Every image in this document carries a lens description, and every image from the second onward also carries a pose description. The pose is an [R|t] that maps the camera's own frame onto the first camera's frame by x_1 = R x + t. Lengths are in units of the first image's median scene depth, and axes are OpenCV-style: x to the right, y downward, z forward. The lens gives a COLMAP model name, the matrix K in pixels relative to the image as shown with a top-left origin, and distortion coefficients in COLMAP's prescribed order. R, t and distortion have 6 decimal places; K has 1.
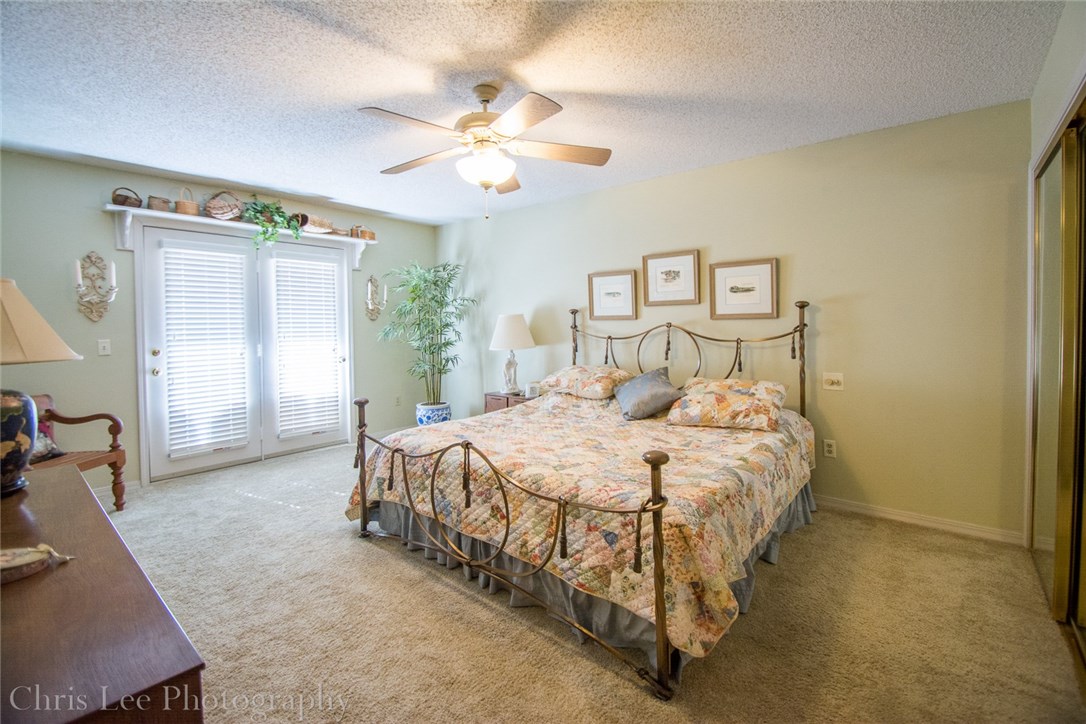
lens RADIAL K [[491.6, 0, 539.5], [0, 491.6, 330.8], [0, 0, 1]] dist [0.018552, -0.018335]
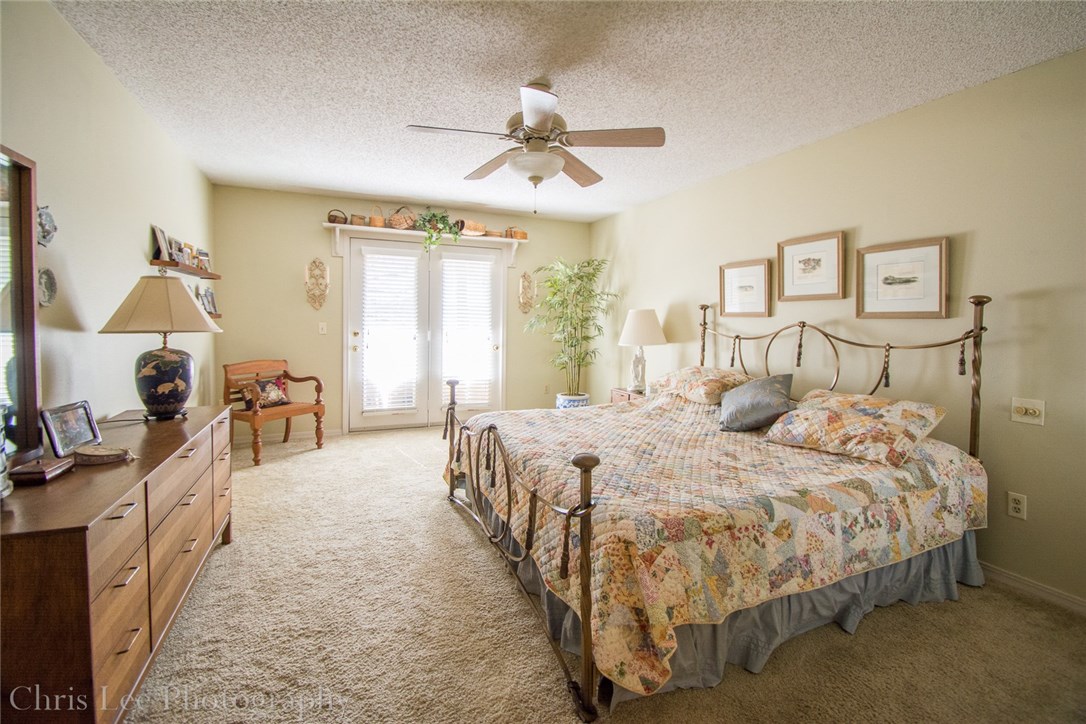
lens RADIAL K [[491.6, 0, 539.5], [0, 491.6, 330.8], [0, 0, 1]] dist [0.018552, -0.018335]
pose [[0.889107, 0.034869, -0.456370, 0.267960], [-0.031782, 0.999391, 0.014439, 0.001211], [0.456596, 0.001666, 0.889673, 0.062709]]
